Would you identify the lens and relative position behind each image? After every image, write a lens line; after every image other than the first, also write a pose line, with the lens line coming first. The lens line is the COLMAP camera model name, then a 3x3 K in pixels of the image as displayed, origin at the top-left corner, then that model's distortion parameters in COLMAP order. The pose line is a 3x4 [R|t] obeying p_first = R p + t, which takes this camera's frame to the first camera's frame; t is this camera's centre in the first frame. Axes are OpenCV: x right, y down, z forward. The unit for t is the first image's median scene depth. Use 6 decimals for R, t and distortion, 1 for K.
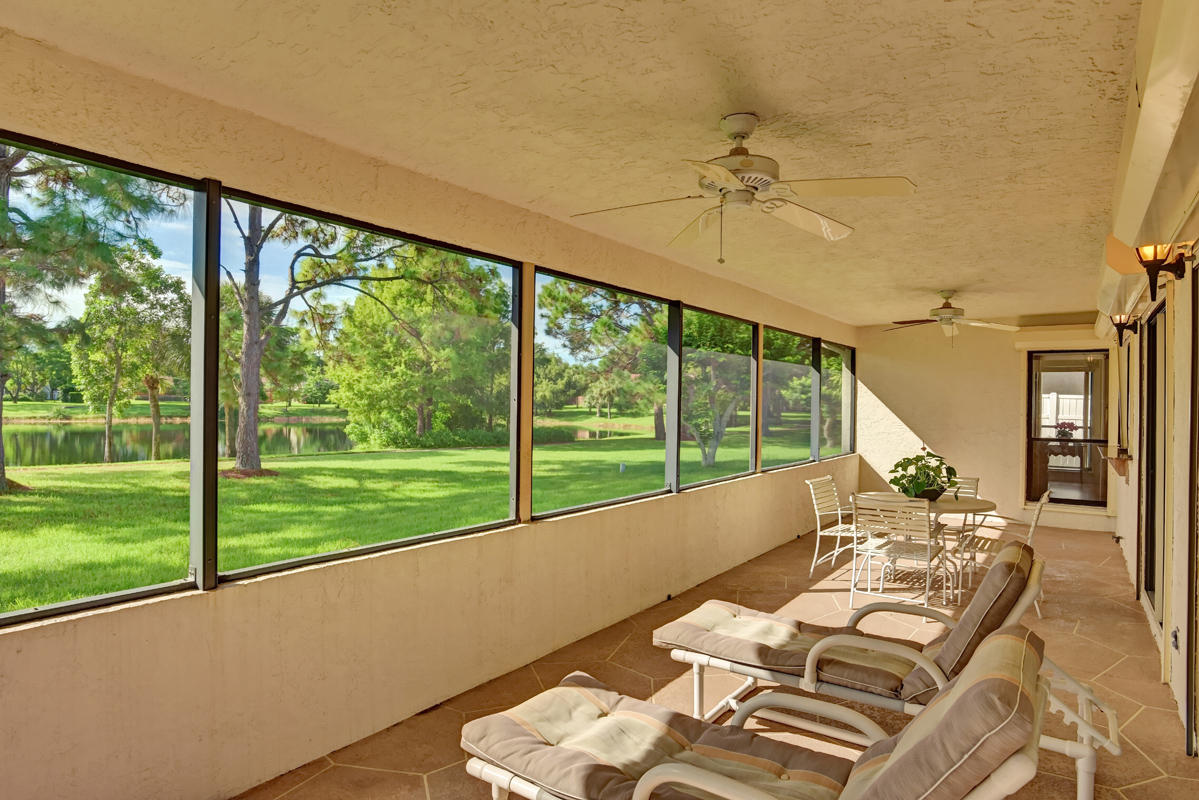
lens RADIAL K [[695.3, 0, 599.5], [0, 695.3, 400.0], [0, 0, 1]] dist [-0.032102, 0.003347]
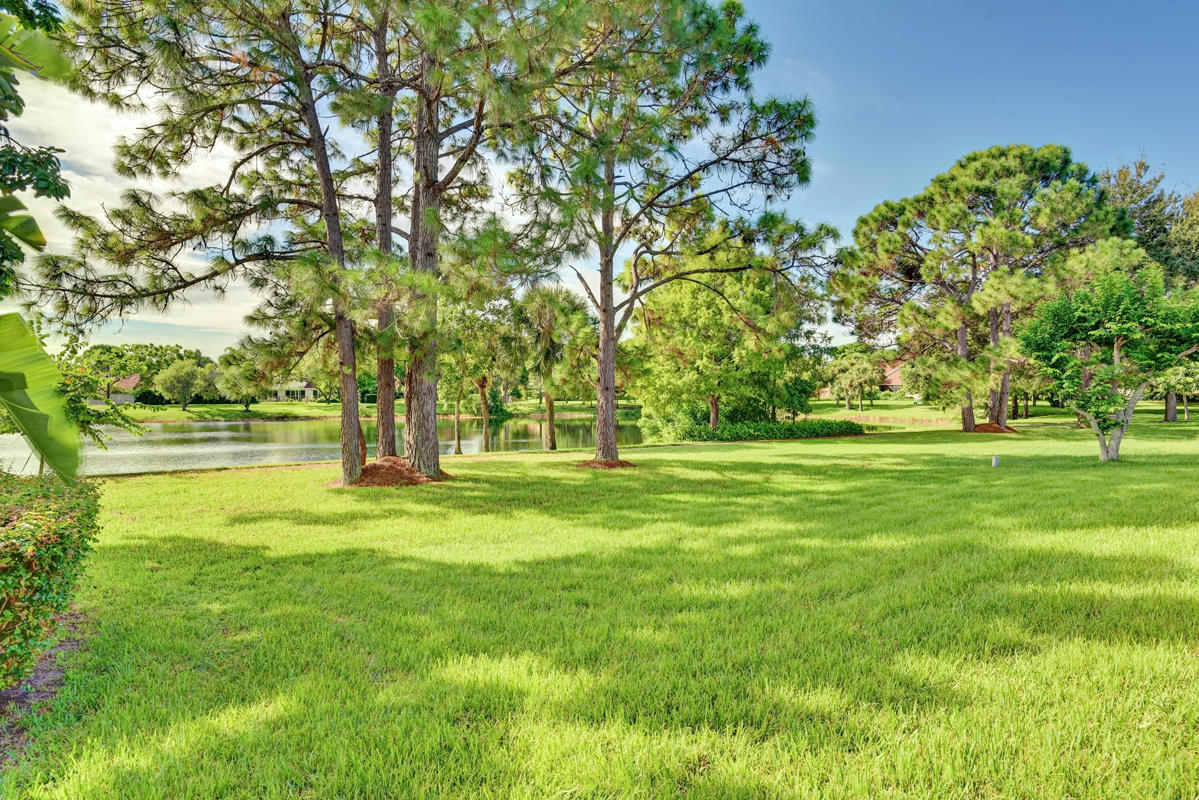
lens RADIAL K [[695.3, 0, 599.5], [0, 695.3, 400.0], [0, 0, 1]] dist [-0.032102, 0.003347]
pose [[0.950826, -0.016815, -0.309269, -0.107312], [0.019209, 0.999804, 0.004697, 0.001974], [0.309130, -0.010407, 0.950963, -0.003914]]
